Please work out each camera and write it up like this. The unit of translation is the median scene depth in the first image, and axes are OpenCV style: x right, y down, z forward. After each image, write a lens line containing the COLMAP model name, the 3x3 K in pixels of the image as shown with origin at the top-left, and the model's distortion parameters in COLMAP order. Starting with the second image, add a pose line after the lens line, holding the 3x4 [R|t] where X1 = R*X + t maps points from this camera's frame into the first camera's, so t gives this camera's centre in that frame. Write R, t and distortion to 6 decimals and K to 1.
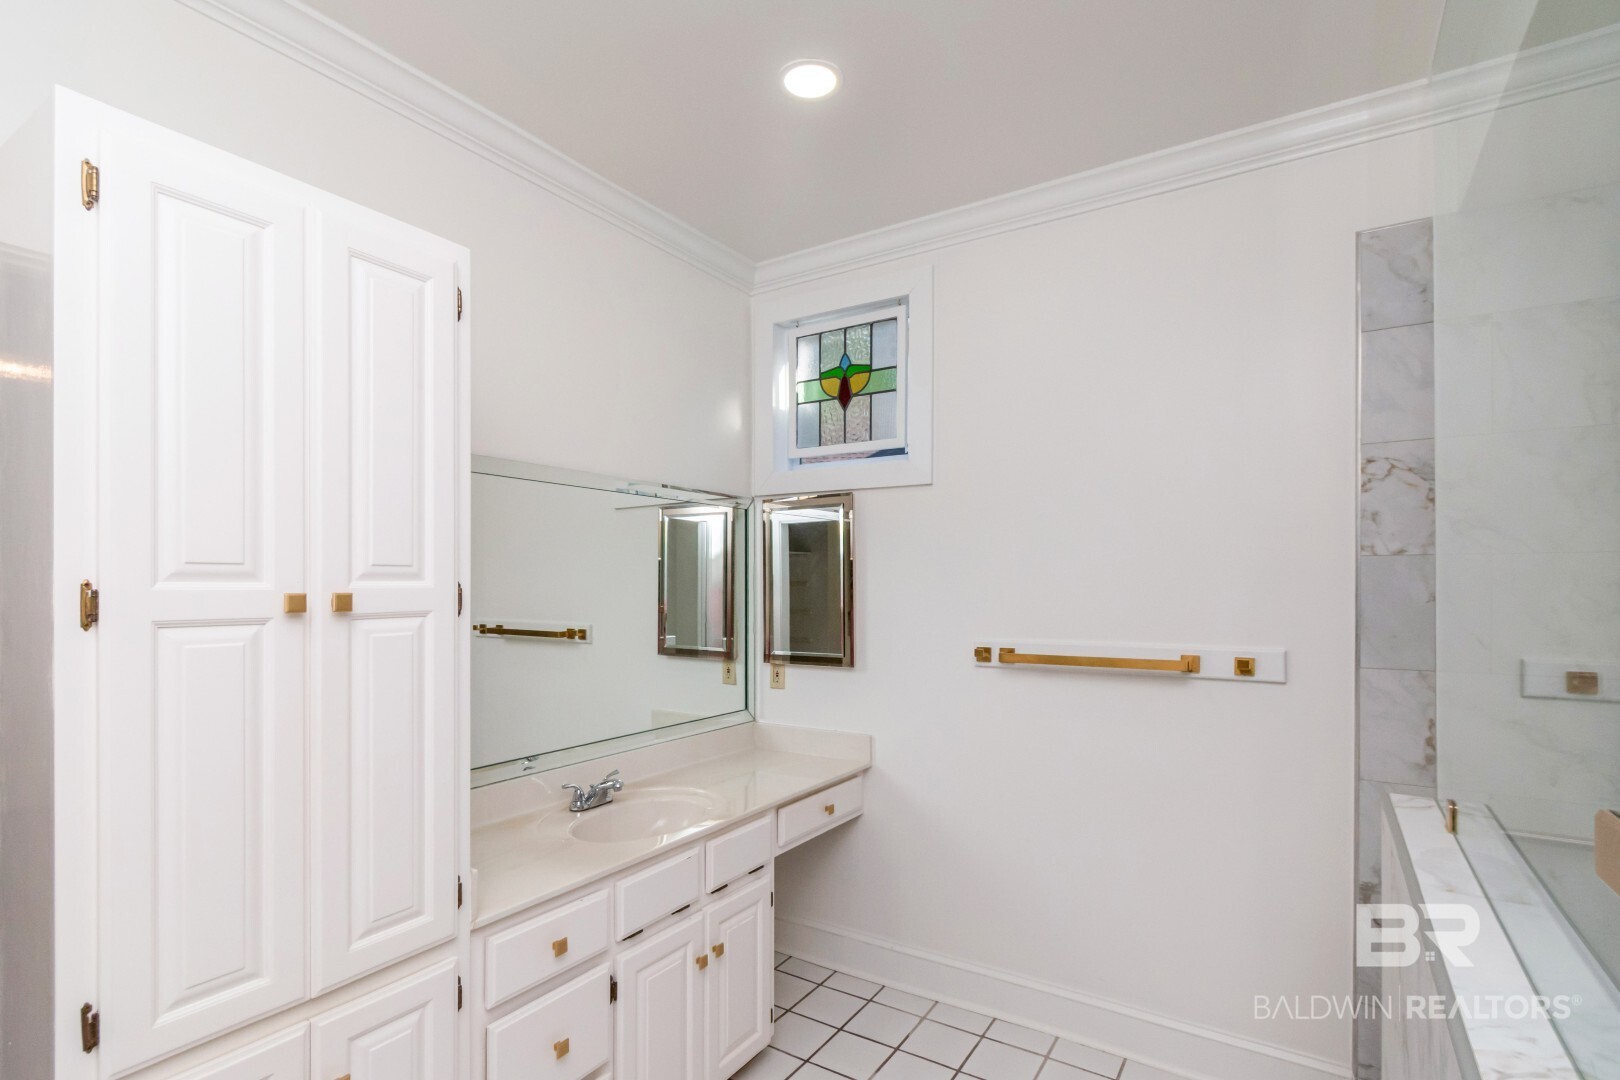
lens RADIAL K [[797.9, 0, 807.4], [0, 797.9, 579.5], [0, 0, 1]] dist [-0.001599, -0.000097]
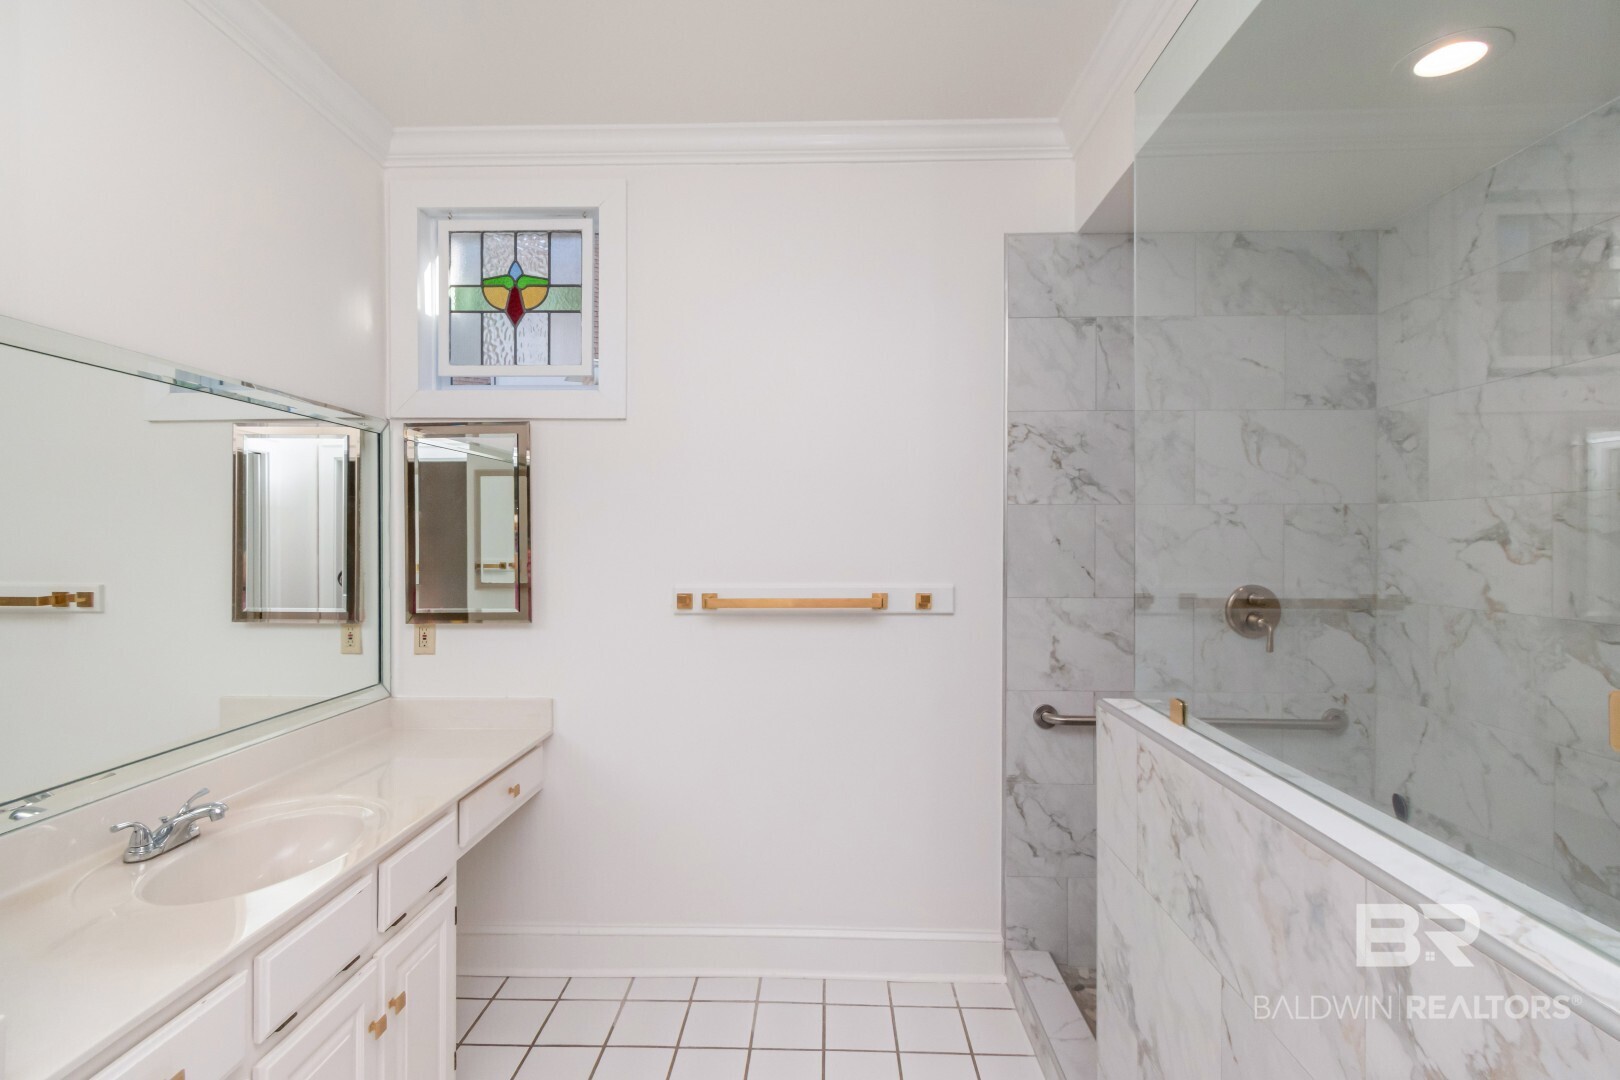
lens RADIAL K [[759.2, 0, 810.0], [0, 759.2, 540.0], [0, 0, 1]] dist [0.003605, 0.001255]
pose [[0.851187, -0.000183, 0.524862, -0.120914], [-0.004018, 0.999968, 0.006864, 0.013028], [-0.524847, -0.007951, 0.851159, 0.137841]]
